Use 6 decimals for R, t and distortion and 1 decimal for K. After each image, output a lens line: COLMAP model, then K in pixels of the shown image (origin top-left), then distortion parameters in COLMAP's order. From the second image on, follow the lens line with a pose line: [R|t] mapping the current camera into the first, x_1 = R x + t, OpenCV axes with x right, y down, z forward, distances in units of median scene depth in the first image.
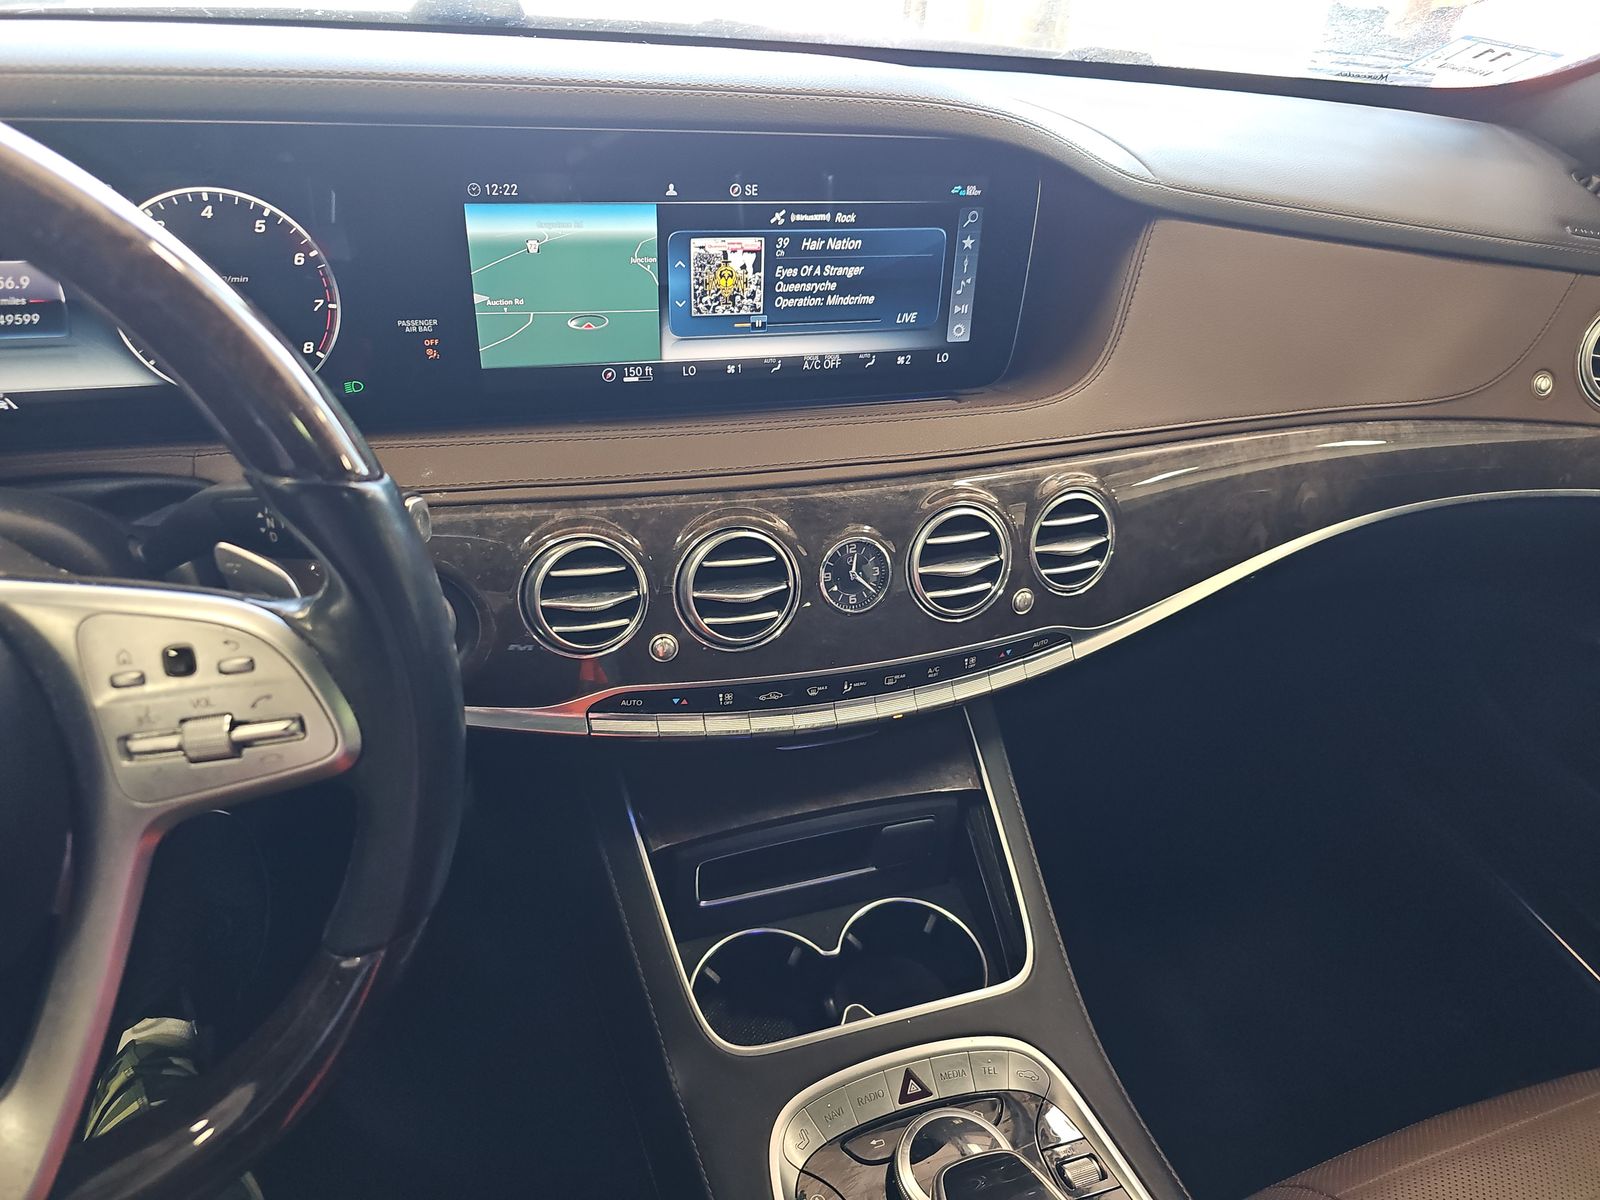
lens RADIAL K [[1057.6, 0, 800.0], [0, 1057.6, 600.0], [0, 0, 1]] dist [0.052655, -0.036754]
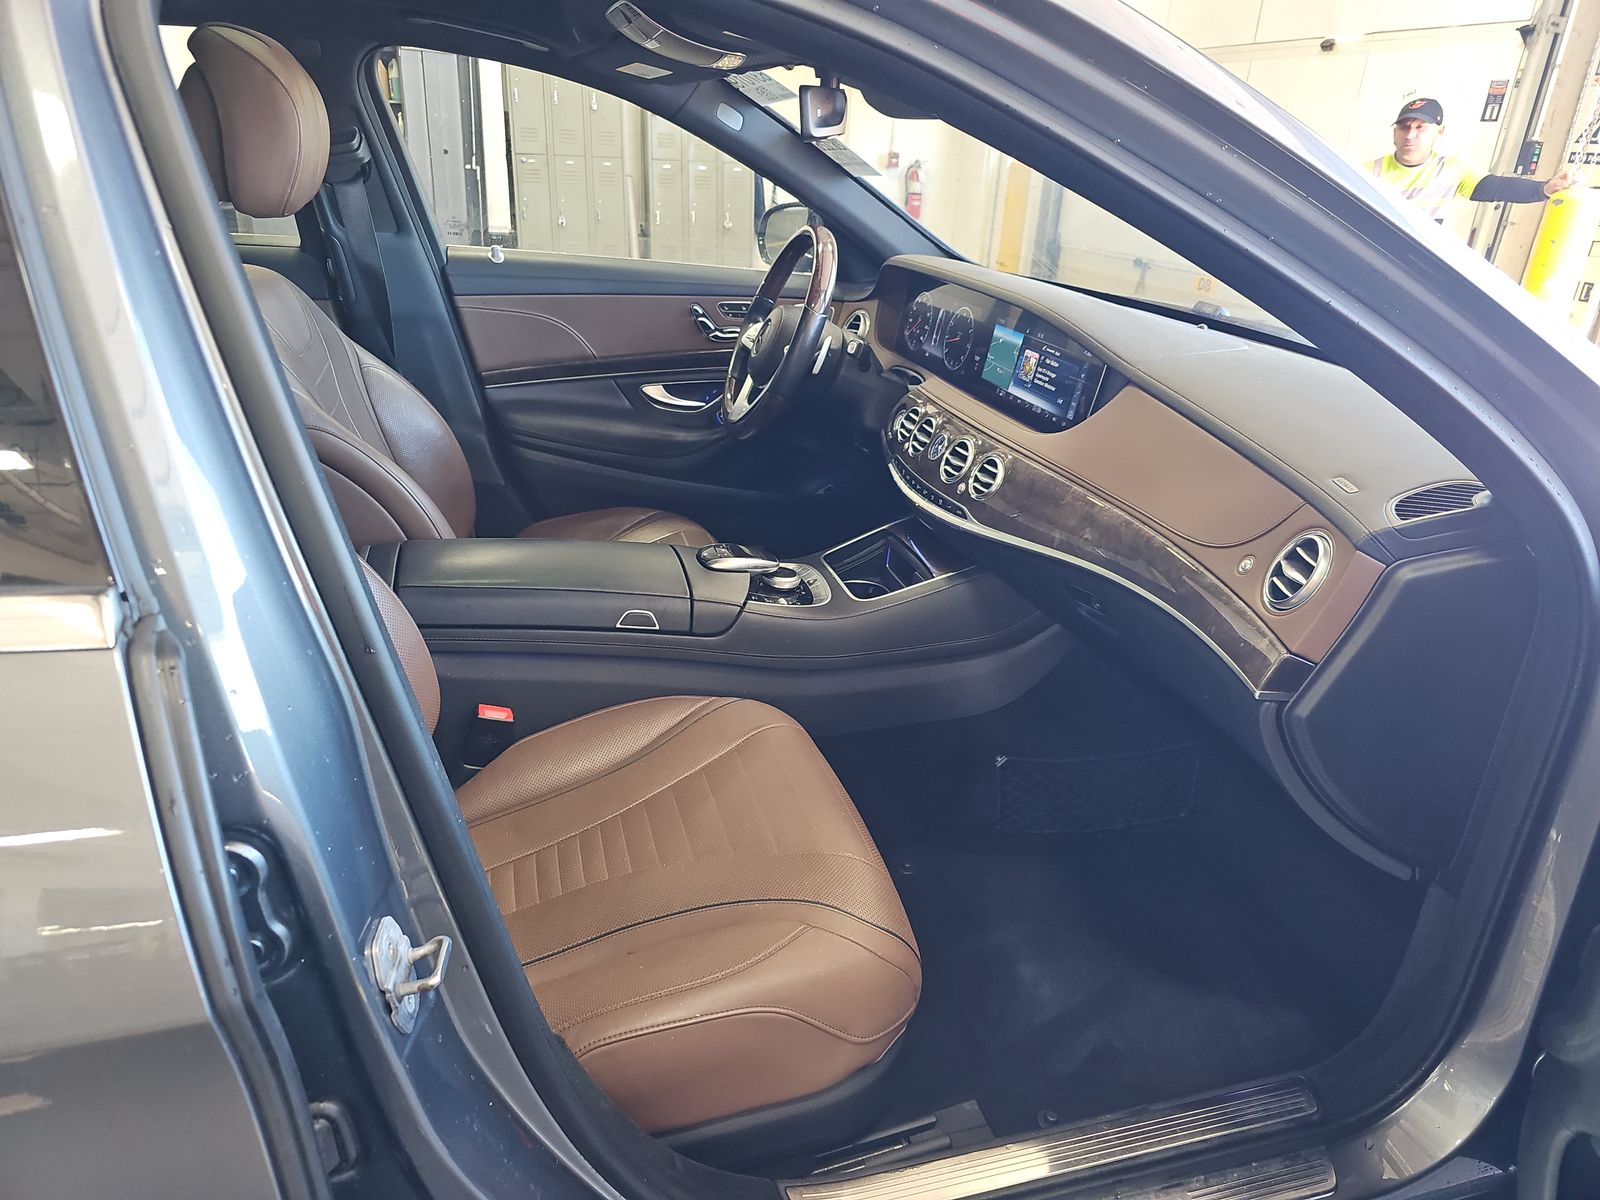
lens RADIAL K [[1081.1, 0, 806.0], [0, 1081.1, 603.9], [0, 0, 1]] dist [0.047327, -0.035098]
pose [[-0.022334, 0.320395, -0.947021, 2.626396], [-0.623986, 0.735636, 0.263595, -0.233645], [0.781117, 0.596814, 0.183492, 0.431288]]
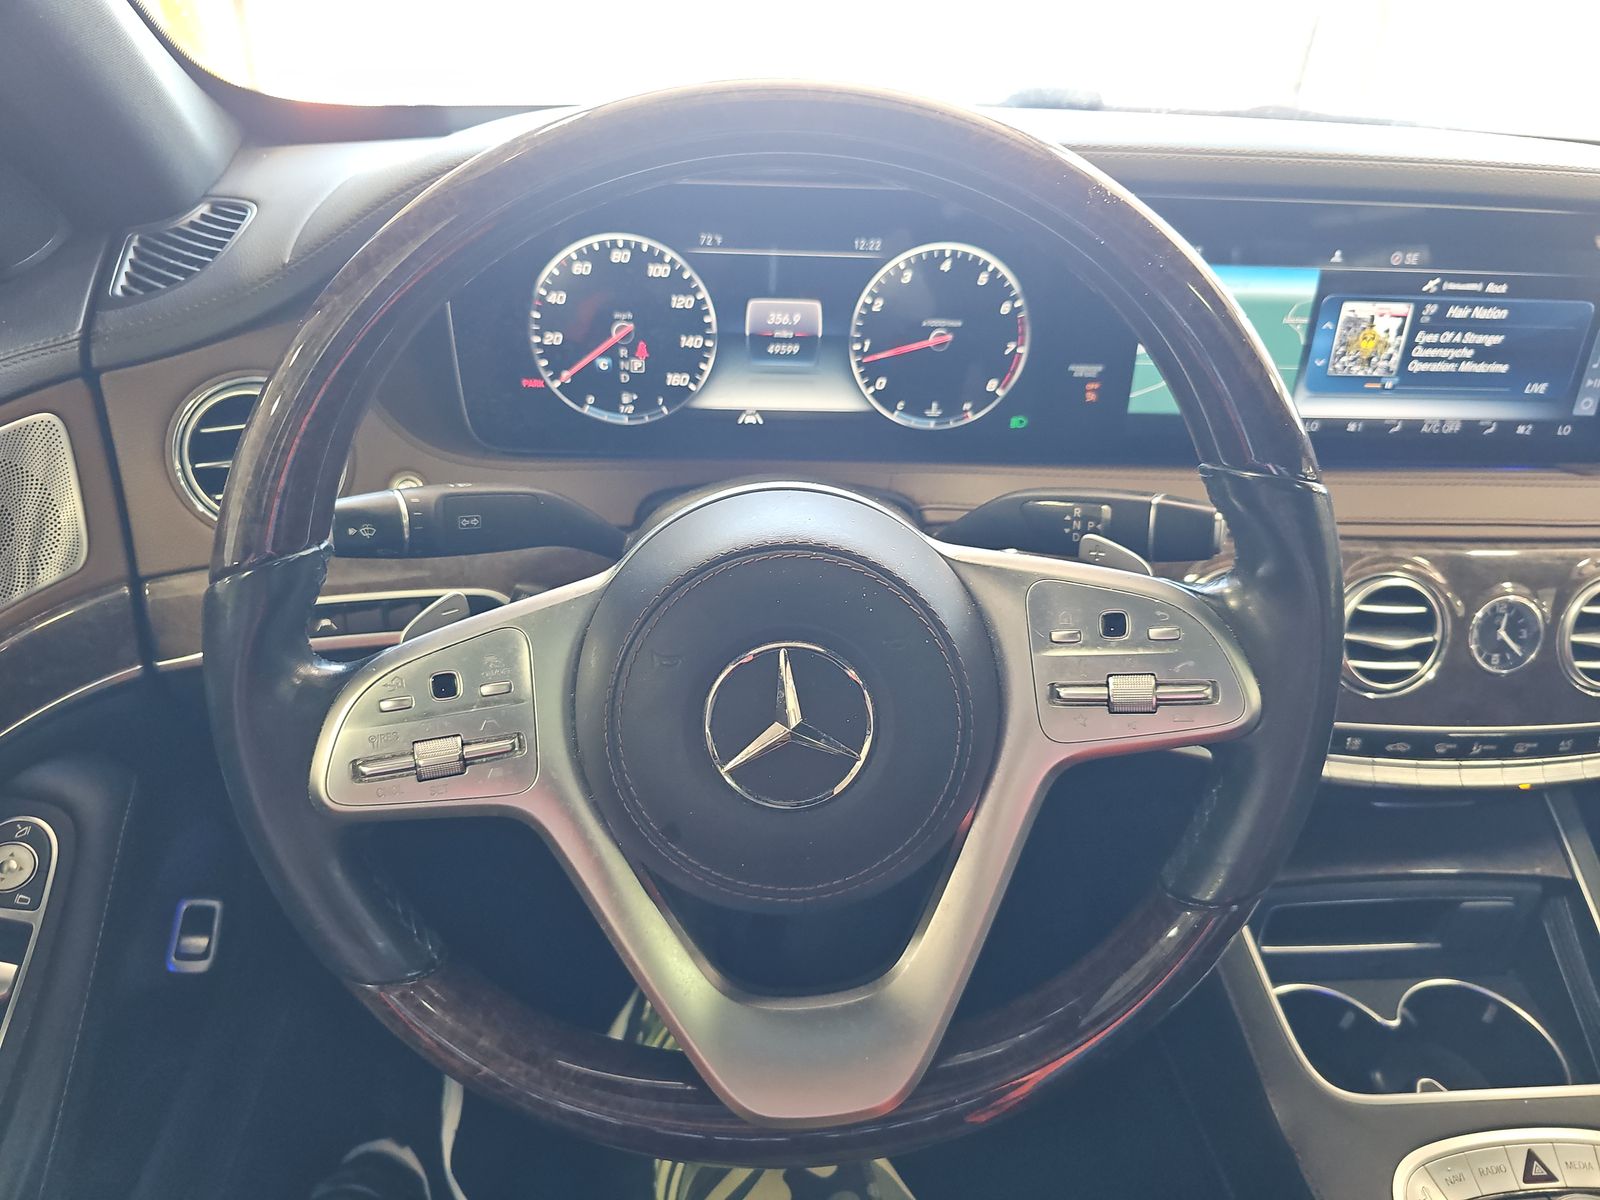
lens RADIAL K [[1081.1, 0, 806.0], [0, 1081.1, 603.9], [0, 0, 1]] dist [0.047327, -0.035098]
pose [[0.974431, 0.096331, -0.202991, -0.360715], [-0.110883, 0.991926, -0.061551, 0.078934], [0.195422, 0.082485, 0.977244, -0.130770]]
